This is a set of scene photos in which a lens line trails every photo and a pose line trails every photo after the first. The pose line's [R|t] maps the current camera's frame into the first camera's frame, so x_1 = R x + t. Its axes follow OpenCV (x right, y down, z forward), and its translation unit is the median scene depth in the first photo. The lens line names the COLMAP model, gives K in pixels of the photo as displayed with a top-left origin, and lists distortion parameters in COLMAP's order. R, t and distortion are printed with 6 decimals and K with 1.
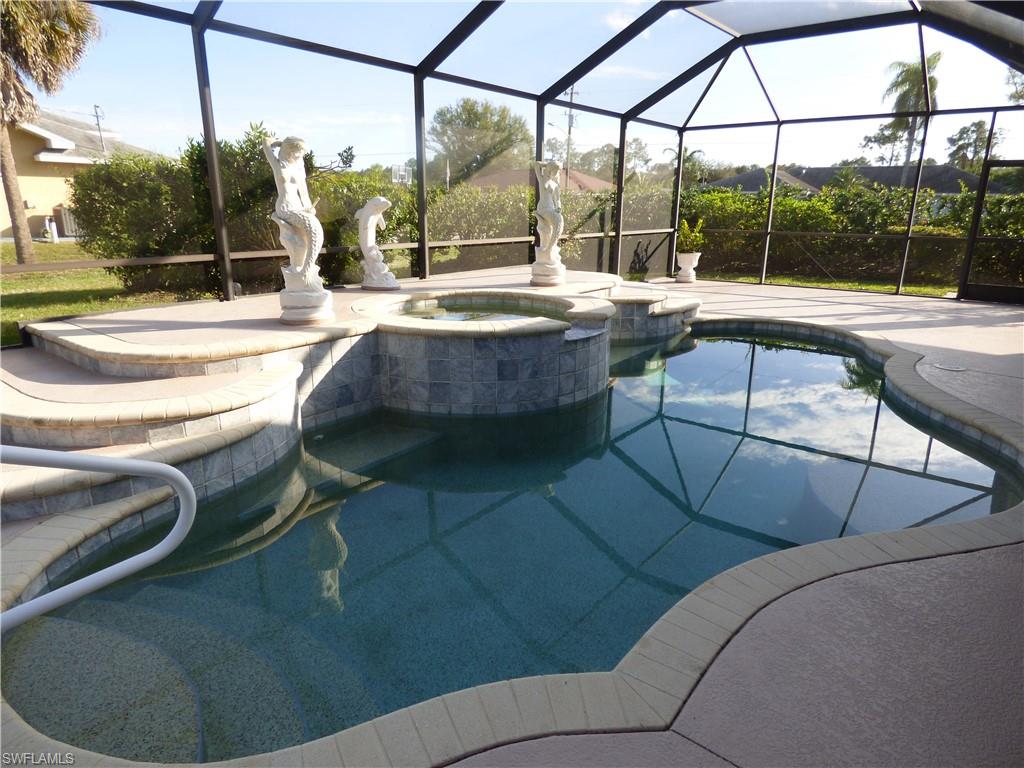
lens RADIAL K [[623.4, 0, 508.3], [0, 623.4, 380.4], [0, 0, 1]] dist [-0.005424, -0.009114]
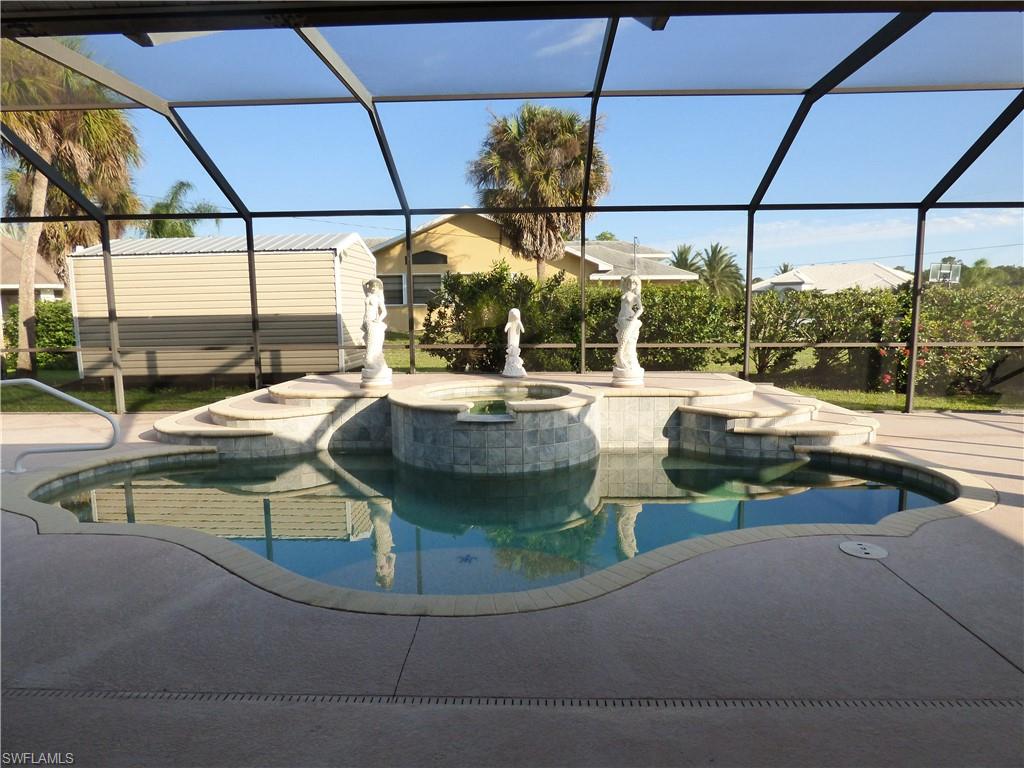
lens RADIAL K [[623.4, 0, 517.3], [0, 623.4, 388.0], [0, 0, 1]] dist [-0.005424, -0.009114]
pose [[0.601009, 0.095642, -0.793499, 1.110419], [-0.205933, 0.977823, -0.038118, -0.100173], [0.772256, 0.186317, 0.607377, 0.290557]]
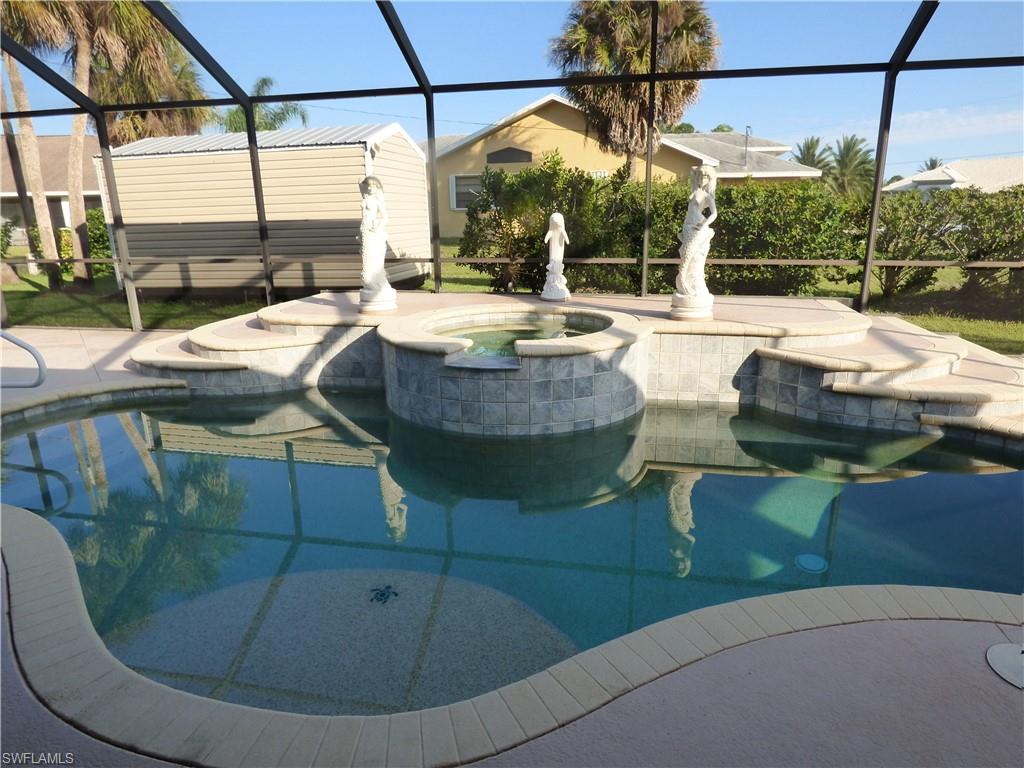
lens RADIAL K [[623.4, 0, 517.3], [0, 623.4, 386.6], [0, 0, 1]] dist [-0.005424, -0.009114]
pose [[0.462562, 0.232246, -0.855627, 0.933526], [-0.226315, 0.964039, 0.139325, -0.182682], [0.857216, 0.129195, 0.498488, 0.583133]]
